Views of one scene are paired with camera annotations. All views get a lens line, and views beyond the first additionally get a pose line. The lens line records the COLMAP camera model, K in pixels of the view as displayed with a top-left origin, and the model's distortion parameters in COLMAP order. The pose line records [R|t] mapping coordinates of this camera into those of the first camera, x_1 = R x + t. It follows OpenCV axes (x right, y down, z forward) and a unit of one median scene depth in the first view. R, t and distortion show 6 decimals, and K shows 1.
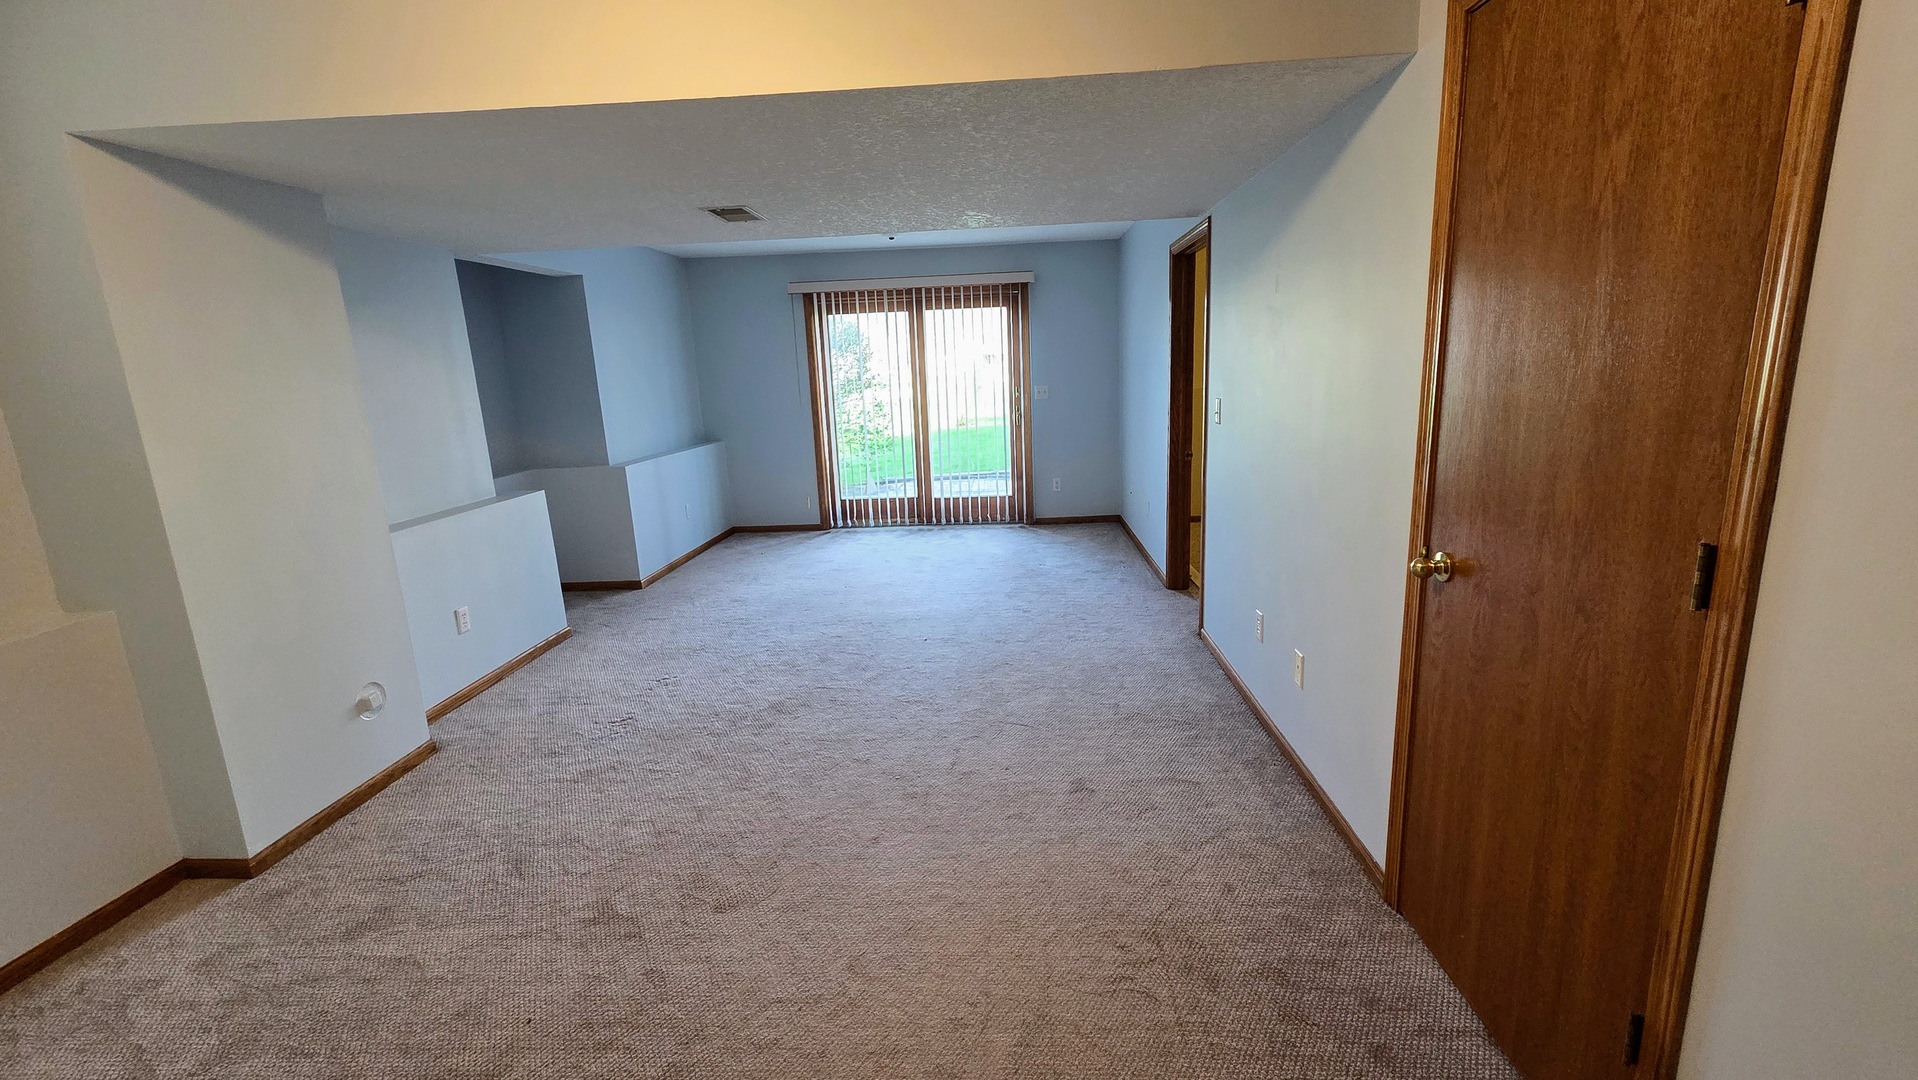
lens RADIAL K [[778.6, 0, 971.1], [0, 778.6, 527.4], [0, 0, 1]] dist [0.003119, -0.000330]
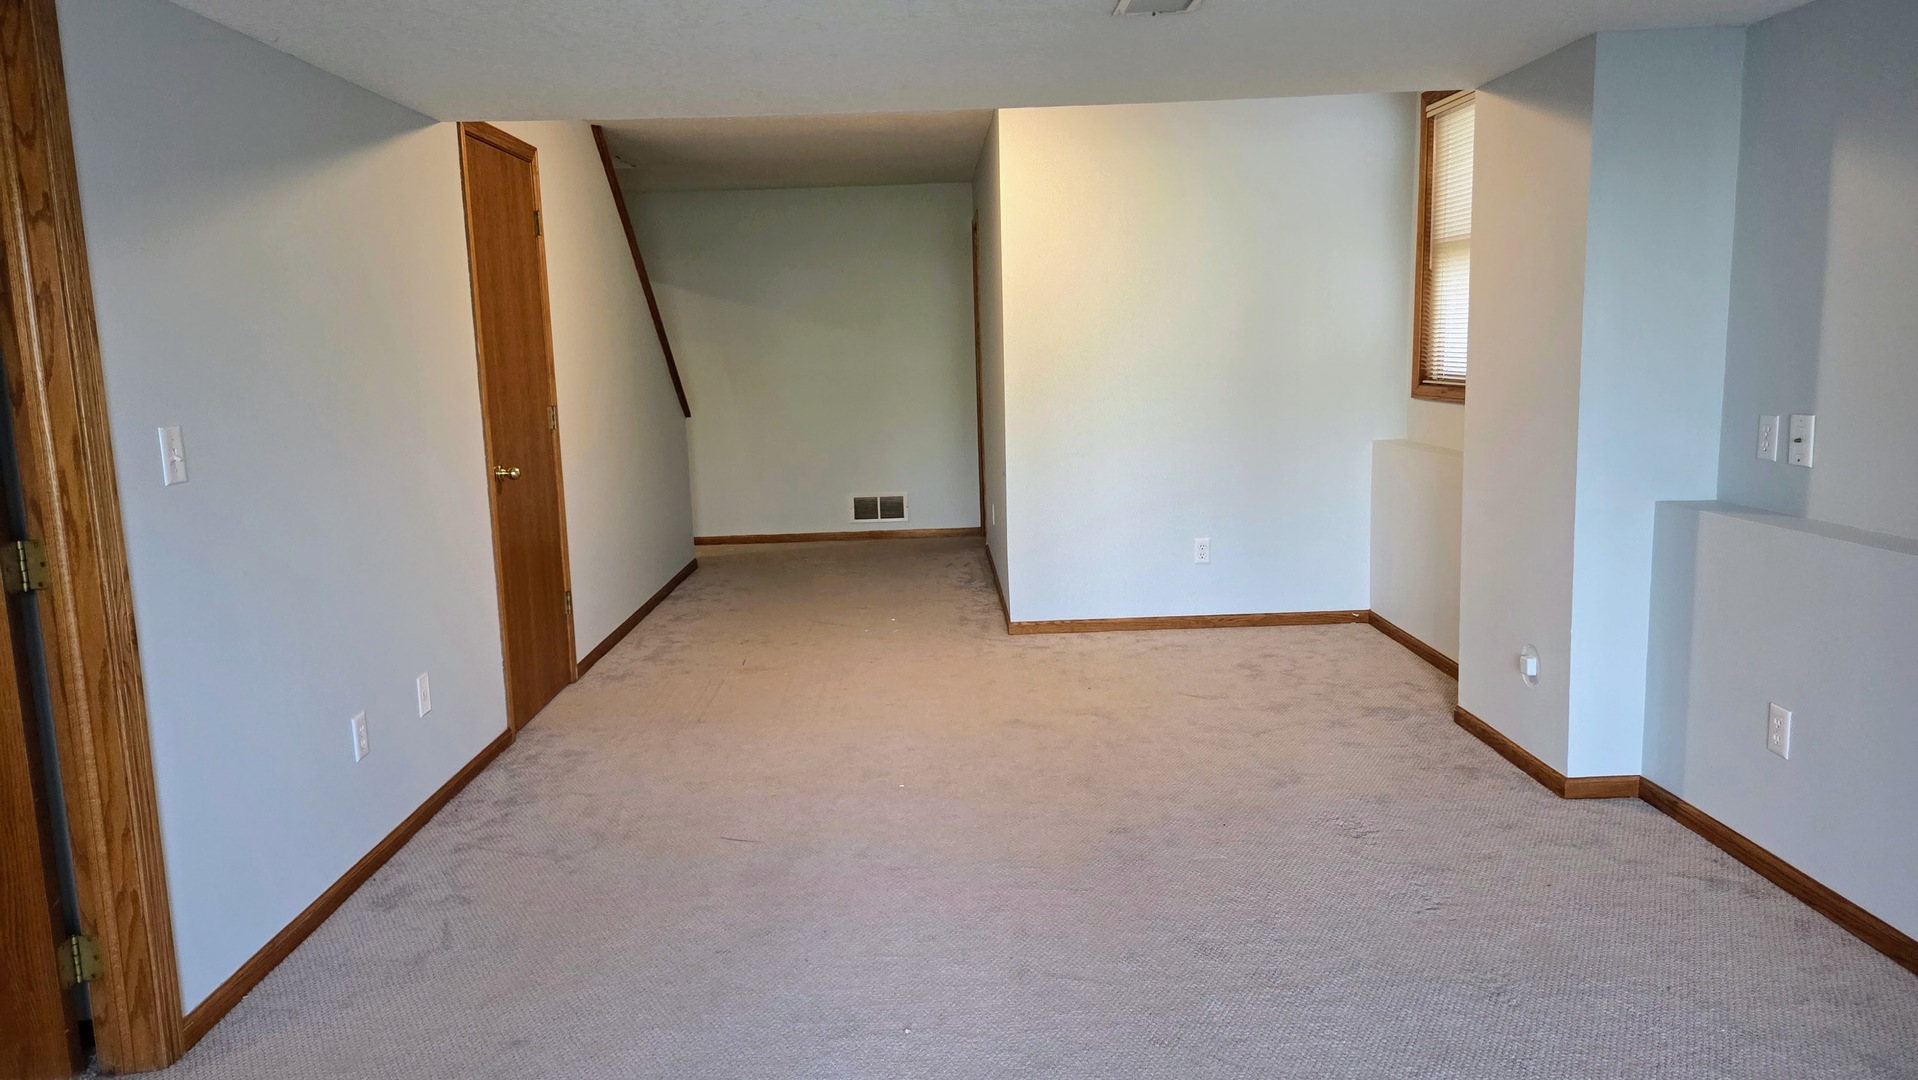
lens RADIAL K [[1268.8, 0, 956.1], [0, 1268.8, 532.0], [0, 0, 1]] dist [0.077057, -0.073481]
pose [[-0.995798, 0.078725, -0.046793, -0.097175], [0.057846, 0.936799, 0.345053, -0.359446], [0.071000, 0.340896, -0.937416, 1.891274]]
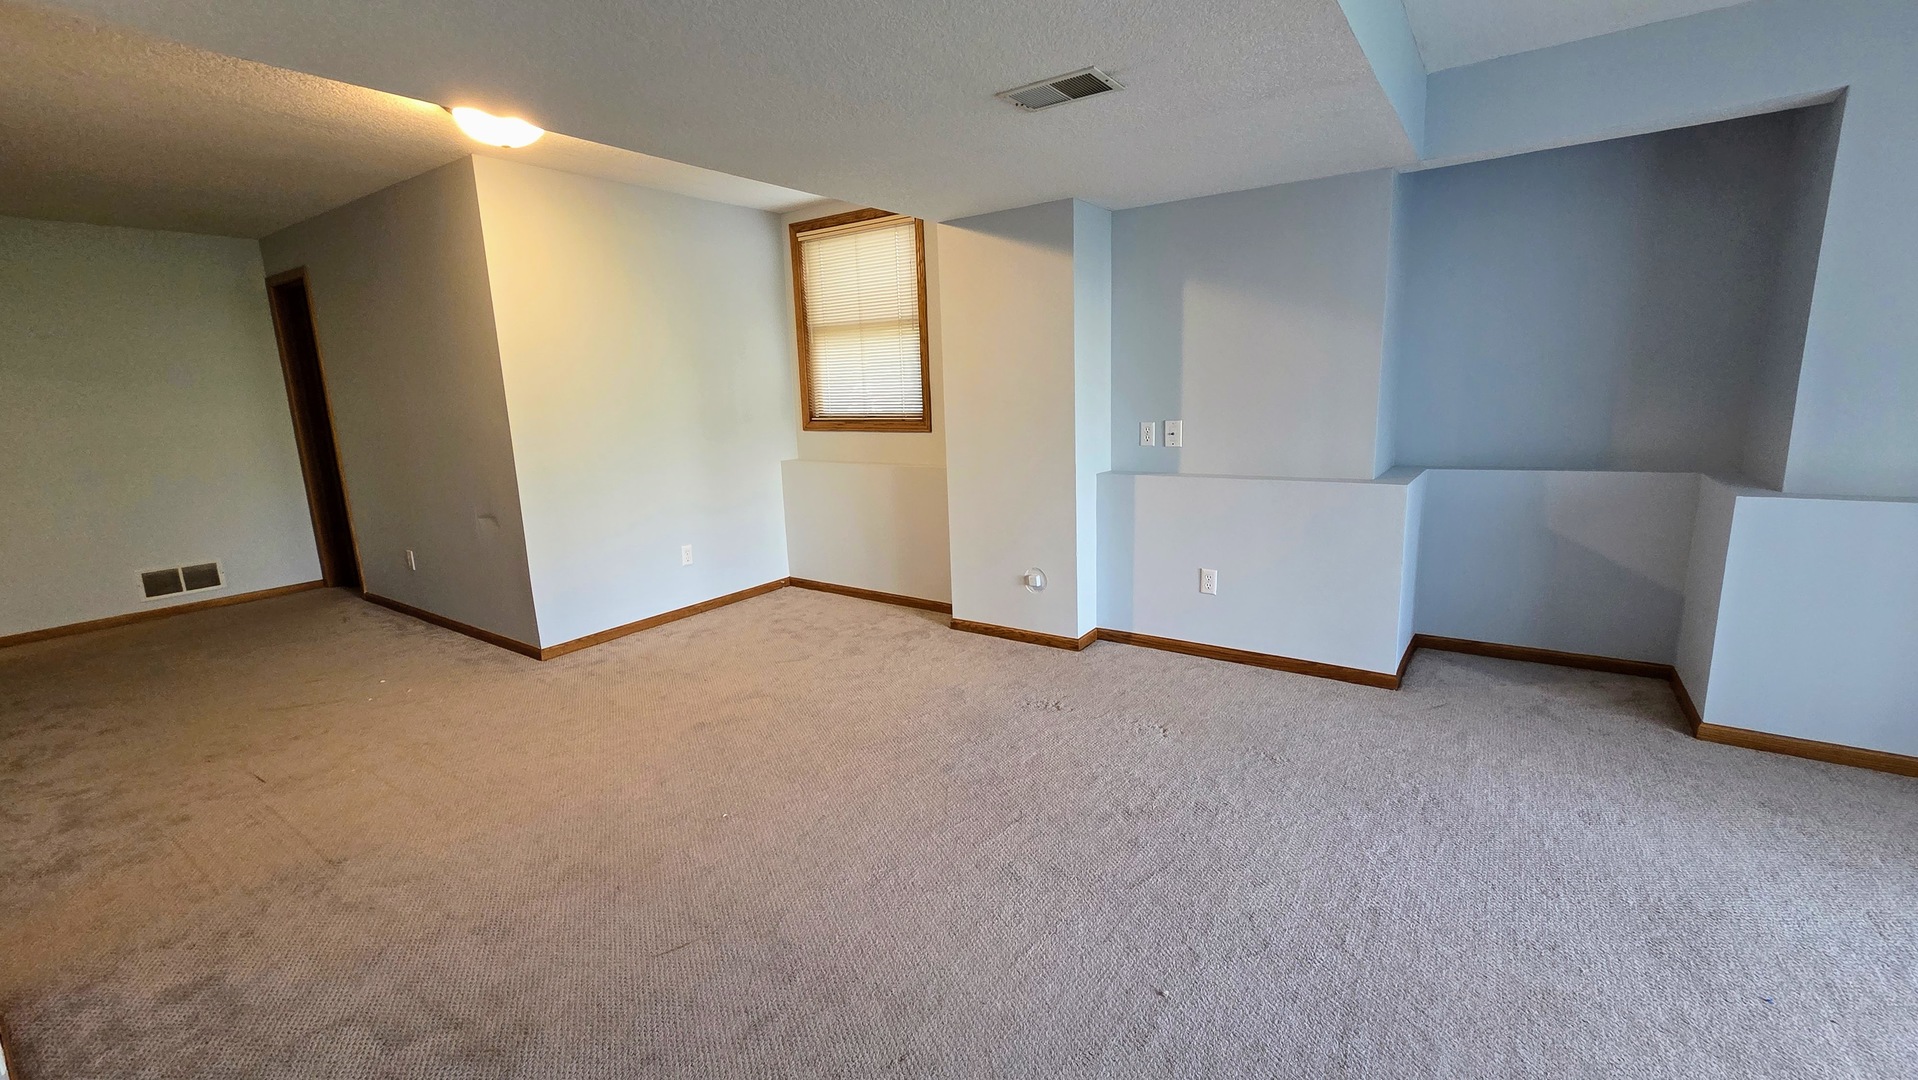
lens RADIAL K [[778.6, 0, 971.1], [0, 778.6, 527.4], [0, 0, 1]] dist [0.003119, -0.000330]
pose [[-0.537657, 0.211521, -0.816201, 0.338409], [-0.115808, 0.940322, 0.319973, -0.251731], [0.835173, 0.266558, -0.481075, 1.331871]]
